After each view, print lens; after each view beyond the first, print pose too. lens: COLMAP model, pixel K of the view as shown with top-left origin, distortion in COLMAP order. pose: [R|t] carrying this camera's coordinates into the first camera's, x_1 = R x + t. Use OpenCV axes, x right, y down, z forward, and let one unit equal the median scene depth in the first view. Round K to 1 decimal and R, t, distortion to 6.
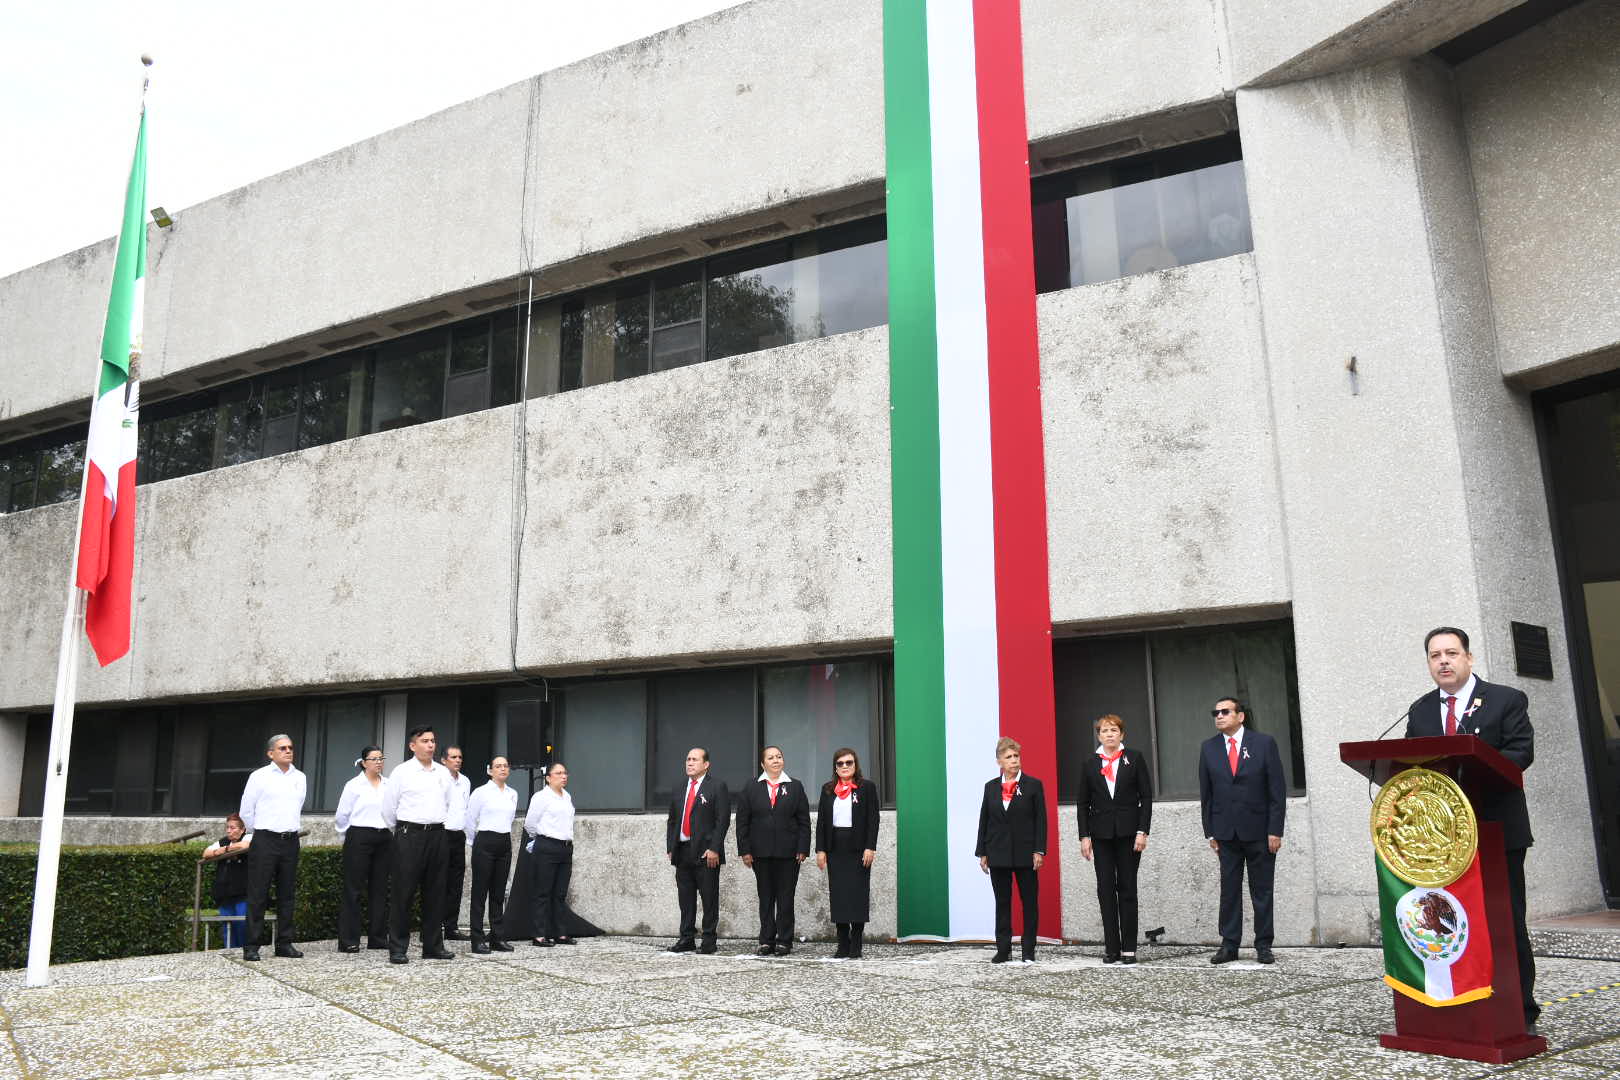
lens RADIAL K [[1270.9, 0, 804.0], [0, 1270.9, 543.9], [0, 0, 1]] dist [-0.149574, 0.114052]
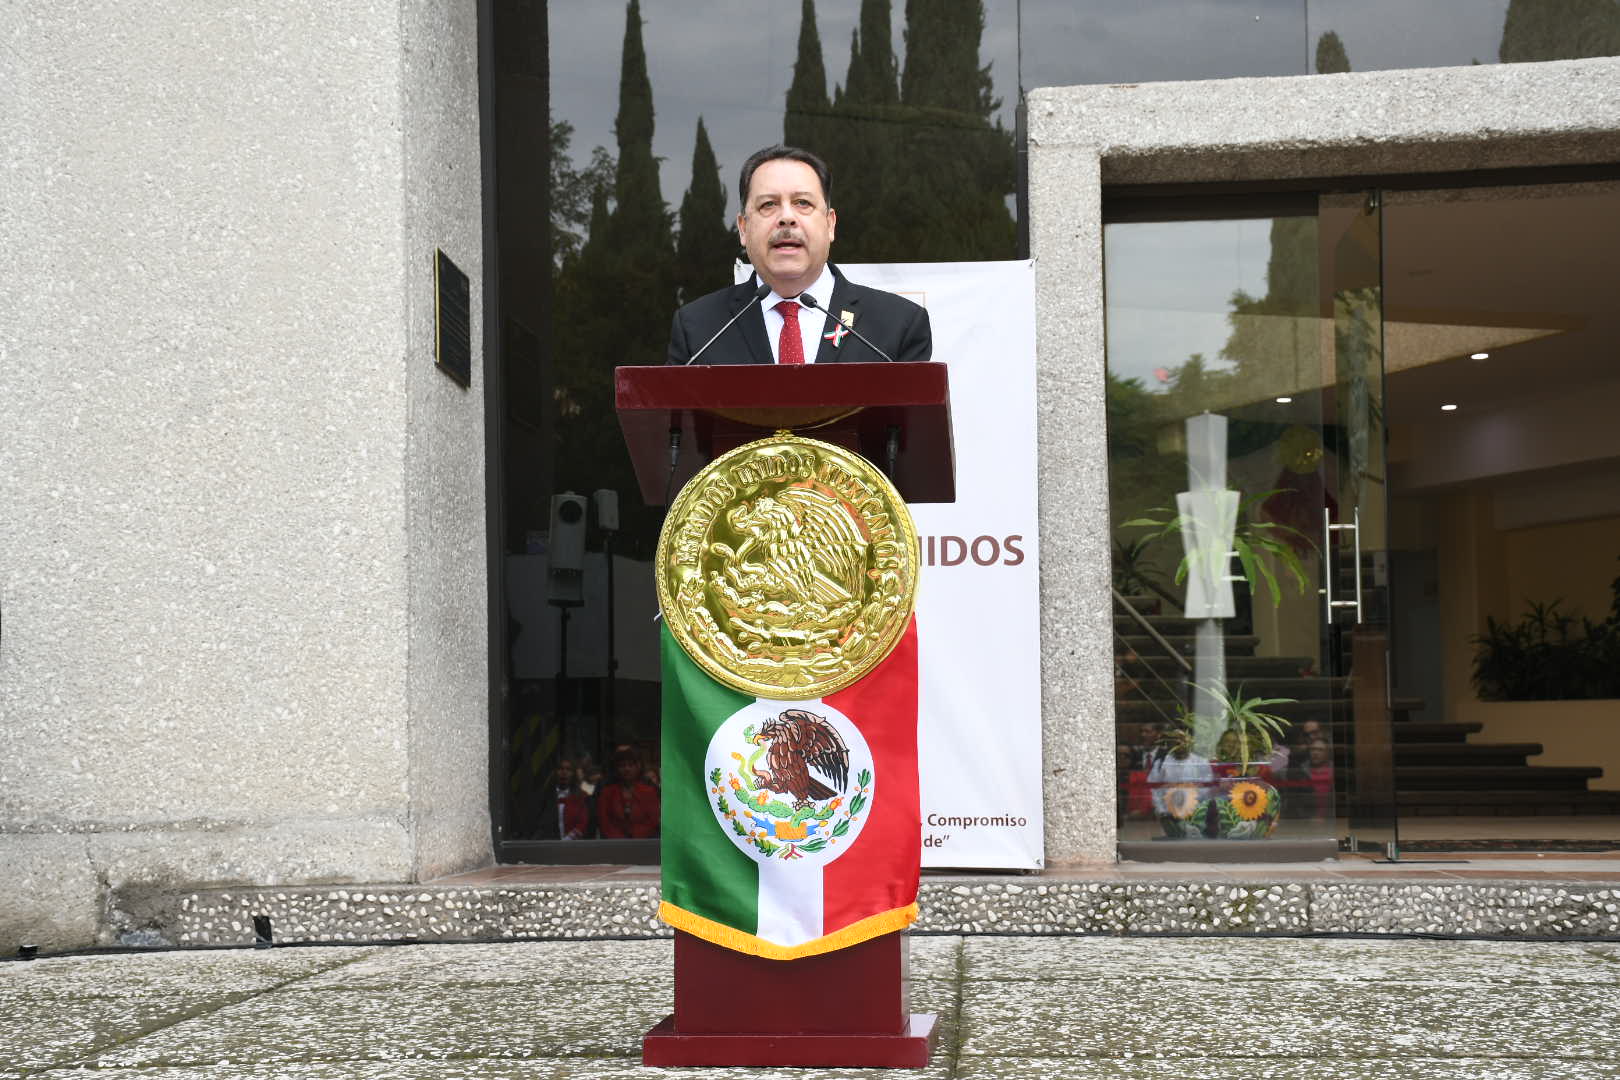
lens RADIAL K [[2850.4, 0, 785.5], [0, 2850.4, 557.9], [0, 0, 1]] dist [0.376140, 0.000000]
pose [[0.634432, 0.062088, 0.770481, -0.152606], [-0.163704, 0.984951, 0.055427, 0.087940], [-0.755445, -0.161295, 0.635048, 0.176220]]
